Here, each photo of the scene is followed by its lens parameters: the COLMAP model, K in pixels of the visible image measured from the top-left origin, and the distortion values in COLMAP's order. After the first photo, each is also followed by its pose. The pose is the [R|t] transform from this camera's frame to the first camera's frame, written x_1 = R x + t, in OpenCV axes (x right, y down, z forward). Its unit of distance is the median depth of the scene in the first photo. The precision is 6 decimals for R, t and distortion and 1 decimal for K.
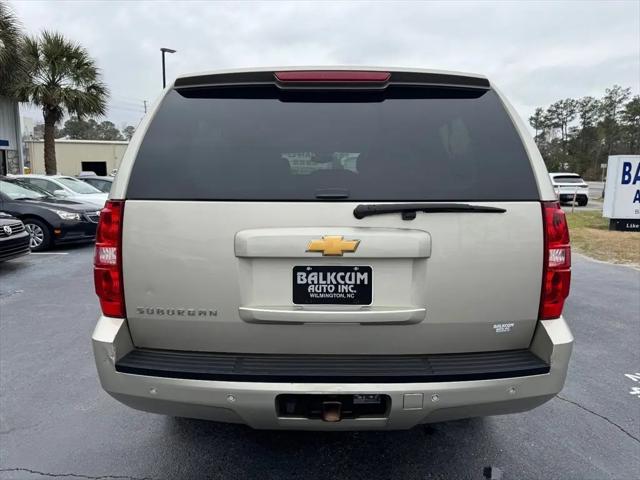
lens RADIAL K [[467.3, 0, 306.4], [0, 467.3, 239.4], [0, 0, 1]] dist [0.054310, -0.046527]
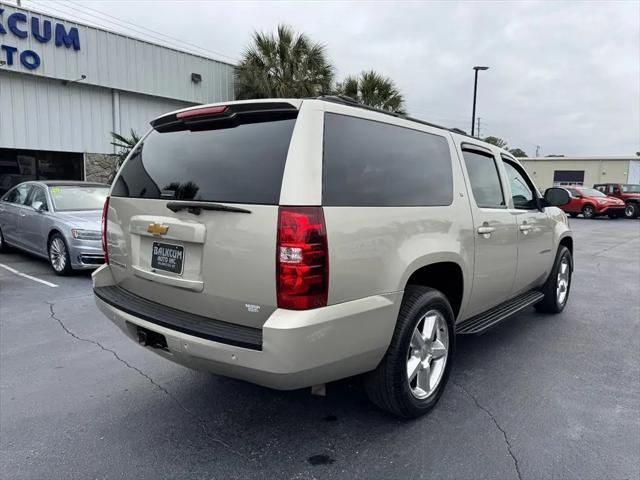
lens RADIAL K [[467.5, 0, 306.2], [0, 467.5, 240.6], [0, 0, 1]] dist [0.034608, -0.002372]
pose [[0.759761, 0.083481, -0.644820, 0.619350], [-0.104241, 0.994534, 0.005934, -0.003702], [0.641791, 0.062708, 0.764311, 0.075983]]
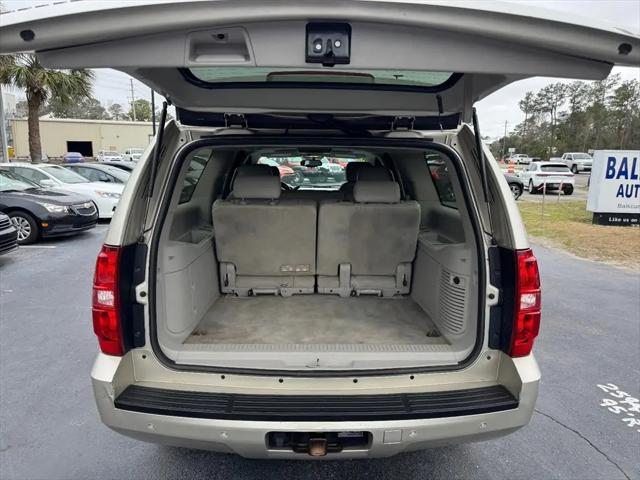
lens RADIAL K [[467.5, 0, 306.2], [0, 467.5, 240.6], [0, 0, 1]] dist [0.034608, -0.002372]
pose [[0.999716, 0.004824, 0.023321, 0.000213], [-0.005519, 0.999540, 0.029809, -0.061619], [-0.023166, -0.029930, 0.999284, -0.027189]]
